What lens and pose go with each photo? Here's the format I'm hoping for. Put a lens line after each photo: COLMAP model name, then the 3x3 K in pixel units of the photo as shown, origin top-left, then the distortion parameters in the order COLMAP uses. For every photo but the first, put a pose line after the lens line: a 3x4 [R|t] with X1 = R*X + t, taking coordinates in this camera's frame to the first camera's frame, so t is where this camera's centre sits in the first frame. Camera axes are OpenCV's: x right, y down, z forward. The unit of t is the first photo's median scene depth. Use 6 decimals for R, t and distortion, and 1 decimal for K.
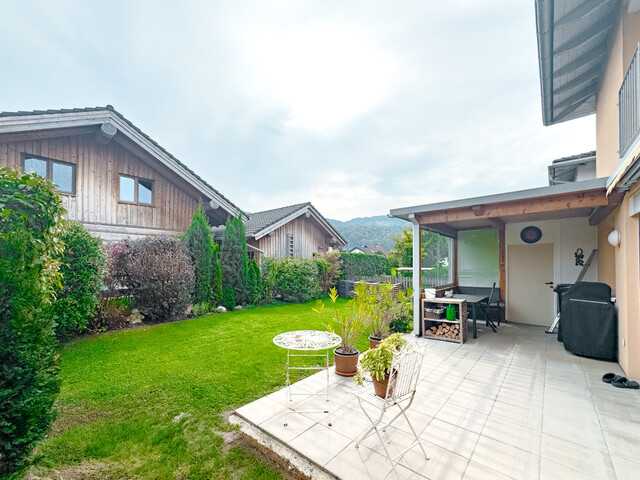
lens RADIAL K [[267.0, 0, 320.4], [0, 267.0, 258.0], [0, 0, 1]] dist [-0.029928, 0.012254]
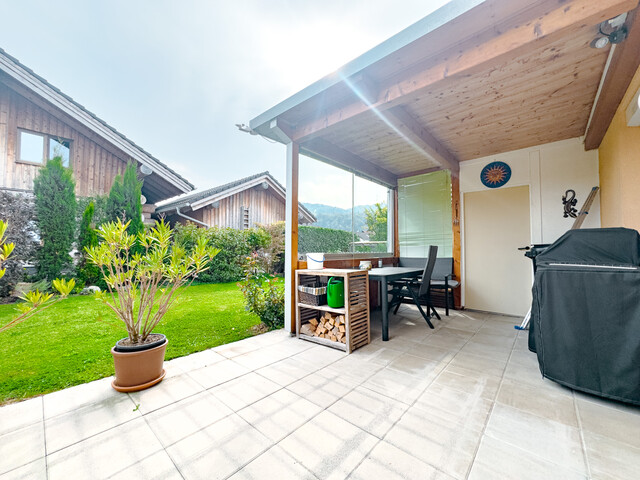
lens RADIAL K [[258.9, 0, 324.0], [0, 258.9, 239.3], [0, 0, 1]] dist [-0.039747, 0.017467]
pose [[0.999991, 0.001745, 0.003888, 0.374770], [-0.001671, 0.999823, -0.018748, 0.084002], [-0.003921, 0.018741, 0.999817, 0.375773]]
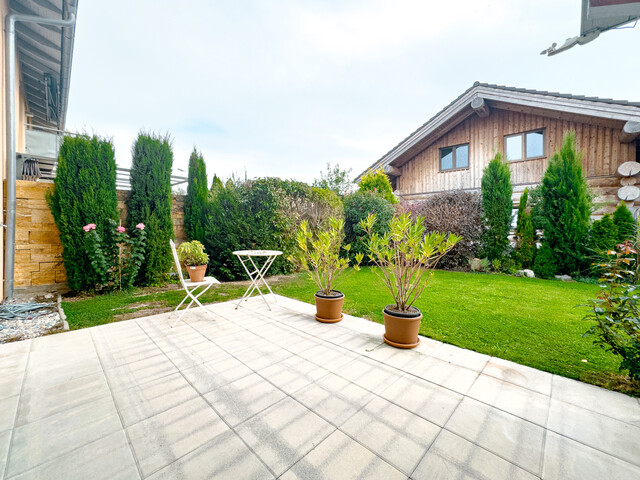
lens RADIAL K [[263.7, 0, 318.7], [0, 263.7, 229.9], [0, 0, 1]] dist [-0.030730, 0.012228]
pose [[-0.049126, -0.003570, -0.998786, 0.555881], [0.014481, 0.999886, -0.004286, 0.082261], [0.998688, -0.014674, -0.049068, 0.585349]]
